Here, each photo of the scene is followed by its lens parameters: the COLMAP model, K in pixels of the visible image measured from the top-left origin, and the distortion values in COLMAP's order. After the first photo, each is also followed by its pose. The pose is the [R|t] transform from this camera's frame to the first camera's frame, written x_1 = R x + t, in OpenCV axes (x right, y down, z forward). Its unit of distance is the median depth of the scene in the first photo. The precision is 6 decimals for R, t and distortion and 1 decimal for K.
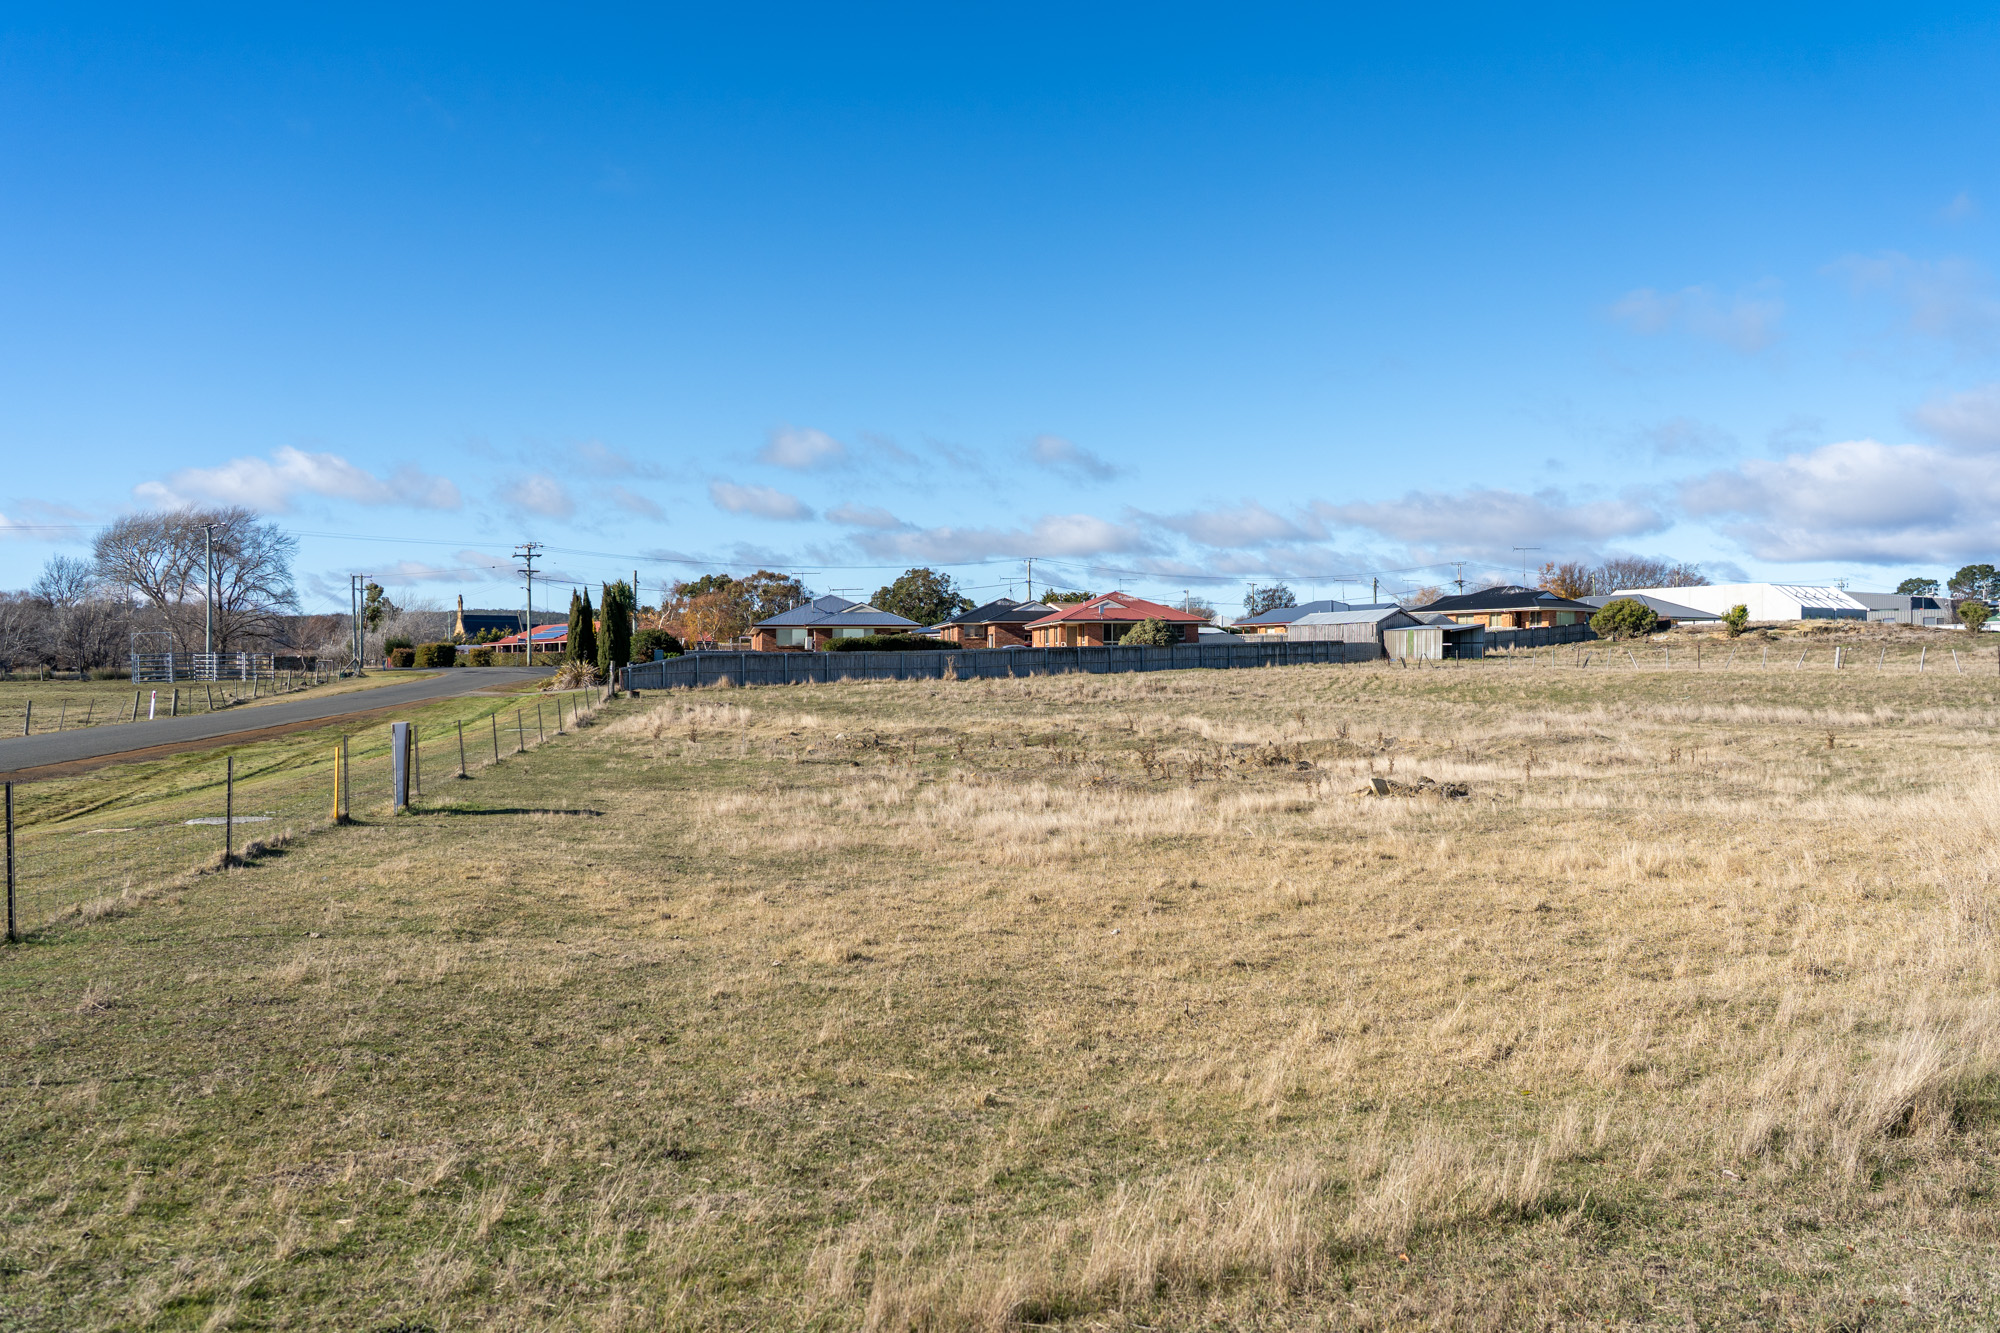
lens RADIAL K [[1674.2, 0, 999.2], [0, 1674.2, 669.0], [0, 0, 1]] dist [0.003819, 0.000693]
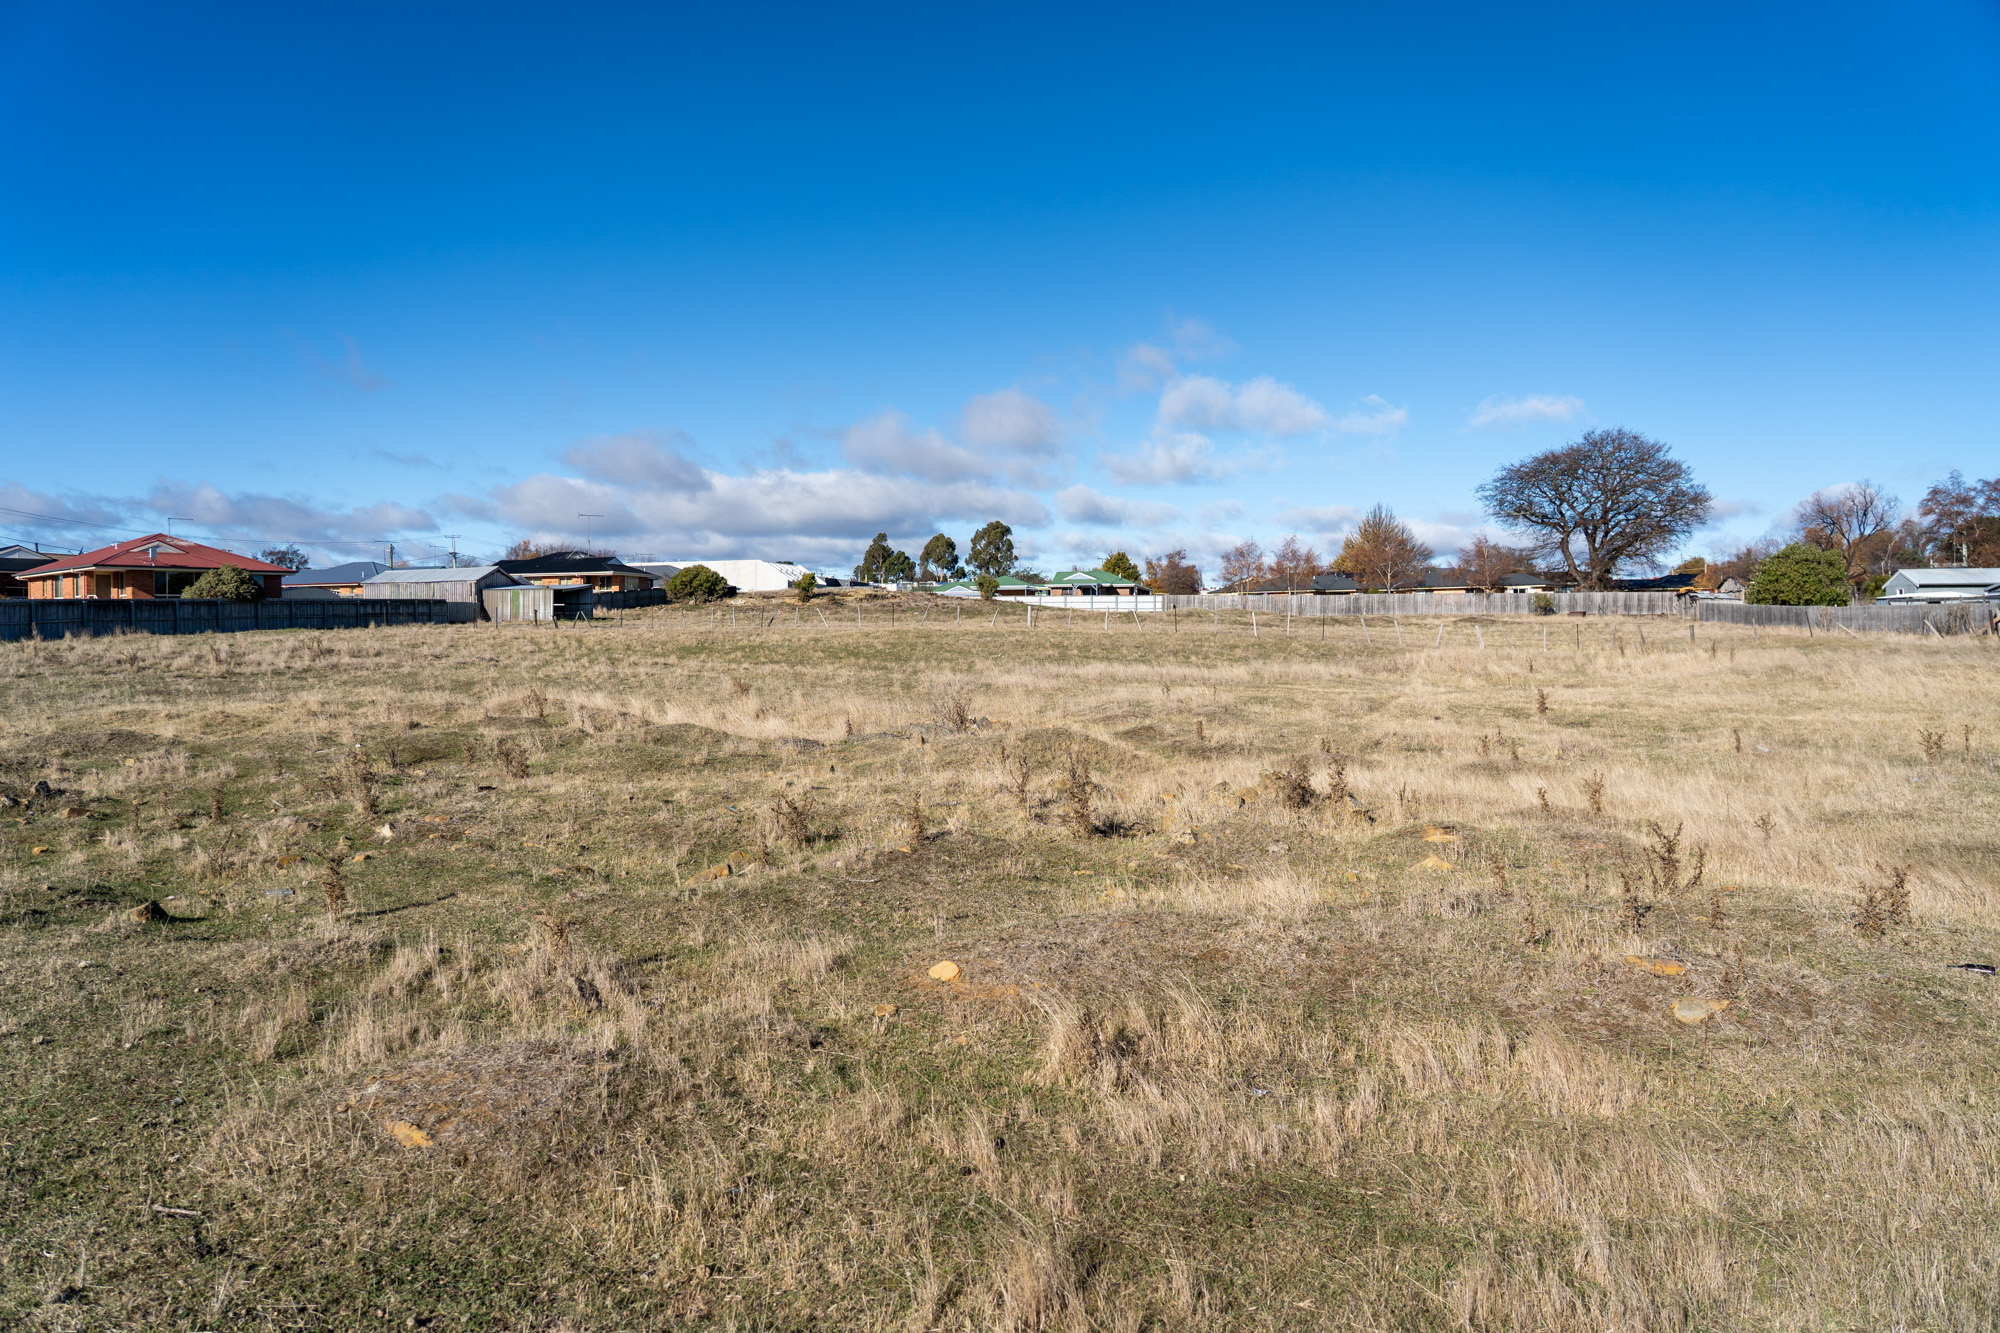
lens RADIAL K [[1323.0, 0, 1003.7], [0, 1323.0, 663.5], [0, 0, 1]] dist [0.000795, -0.001828]
pose [[0.756571, -0.016026, 0.653716, -0.040002], [0.002159, 0.999755, 0.022011, 0.002989], [-0.653909, -0.015242, 0.756420, 0.248358]]
